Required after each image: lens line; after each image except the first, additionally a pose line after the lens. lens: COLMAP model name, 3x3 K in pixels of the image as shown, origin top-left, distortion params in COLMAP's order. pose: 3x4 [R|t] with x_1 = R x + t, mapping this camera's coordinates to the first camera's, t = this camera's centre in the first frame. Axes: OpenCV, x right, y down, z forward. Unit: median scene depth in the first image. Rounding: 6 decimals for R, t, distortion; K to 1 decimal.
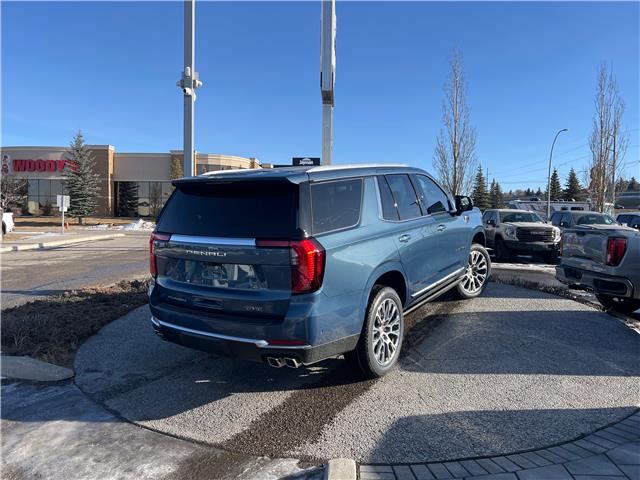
lens RADIAL K [[484.7, 0, 318.0], [0, 484.7, 241.3], [0, 0, 1]] dist [0.022182, -0.006944]
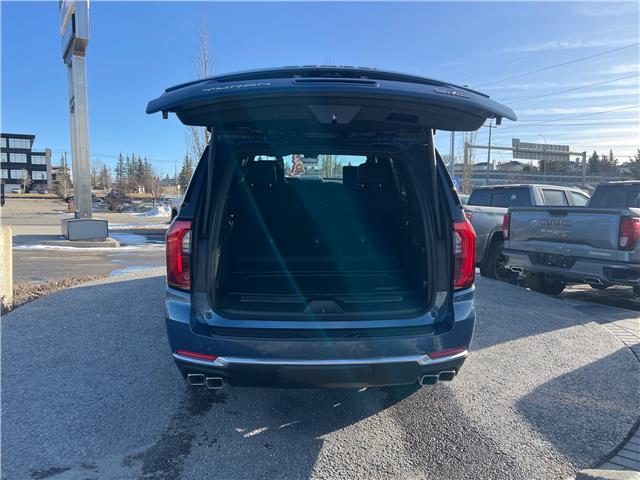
lens RADIAL K [[484.9, 0, 320.0], [0, 484.9, 240.0], [0, 0, 1]] dist [0.022408, -0.004168]
pose [[0.813941, -0.060453, 0.577794, -0.348825], [0.037211, 0.997954, 0.051994, -0.012675], [-0.579755, -0.020820, 0.814525, 0.242898]]
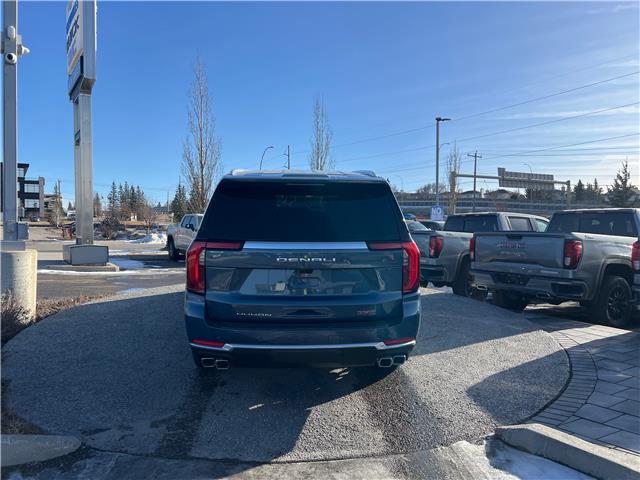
lens RADIAL K [[484.7, 0, 318.0], [0, 484.7, 241.3], [0, 0, 1]] dist [0.022182, -0.006944]
pose [[0.805824, -0.029881, 0.591401, -0.415892], [0.038175, 0.999270, -0.001527, -0.004631], [-0.590924, 0.023807, 0.806376, 0.132852]]
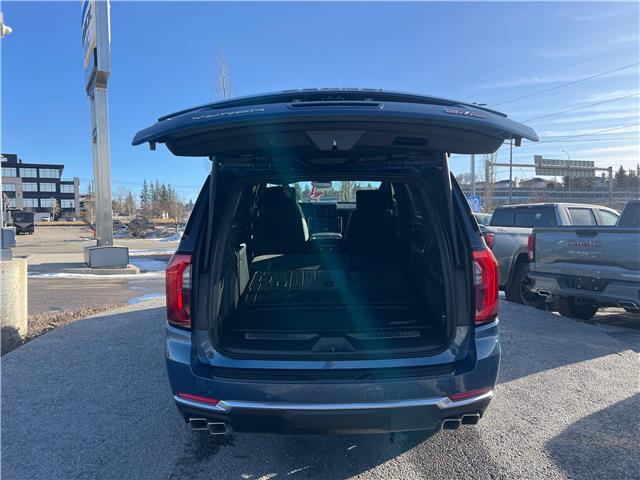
lens RADIAL K [[484.7, 0, 318.0], [0, 484.7, 241.3], [0, 0, 1]] dist [0.022182, -0.006944]
pose [[0.839741, -0.051977, 0.540494, -0.324864], [0.056513, 0.998368, 0.008206, -0.019296], [-0.540038, 0.023654, 0.841308, 0.258039]]
